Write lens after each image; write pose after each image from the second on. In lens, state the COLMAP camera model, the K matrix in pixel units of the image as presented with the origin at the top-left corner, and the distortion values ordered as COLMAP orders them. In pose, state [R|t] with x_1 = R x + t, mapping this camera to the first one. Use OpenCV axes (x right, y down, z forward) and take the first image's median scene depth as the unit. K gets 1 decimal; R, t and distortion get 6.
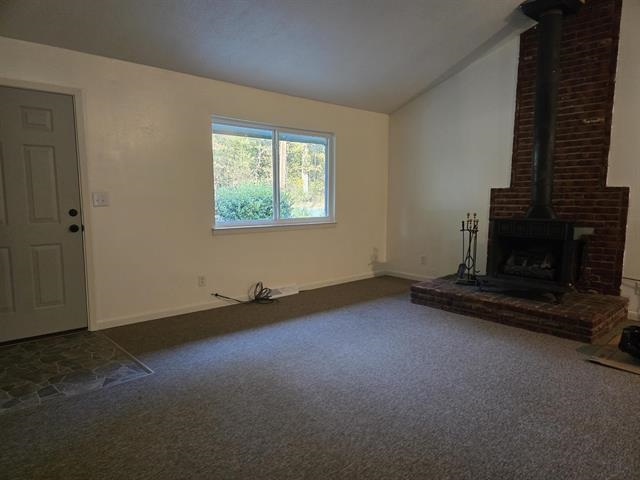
lens RADIAL K [[438.5, 0, 311.1], [0, 438.5, 248.3], [0, 0, 1]] dist [0.100790, -0.102247]
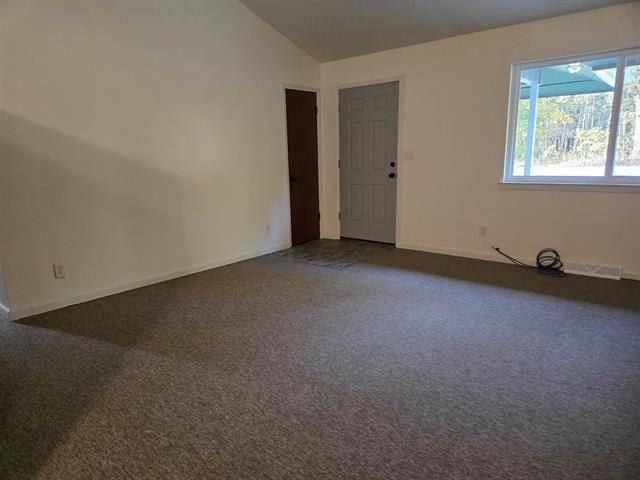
lens RADIAL K [[438.5, 0, 311.1], [0, 438.5, 248.3], [0, 0, 1]] dist [0.100790, -0.102247]
pose [[0.110113, 0.203311, -0.972903, 1.020098], [-0.093640, 0.976623, 0.193490, -0.073827], [0.989498, 0.069797, 0.126577, 0.637906]]
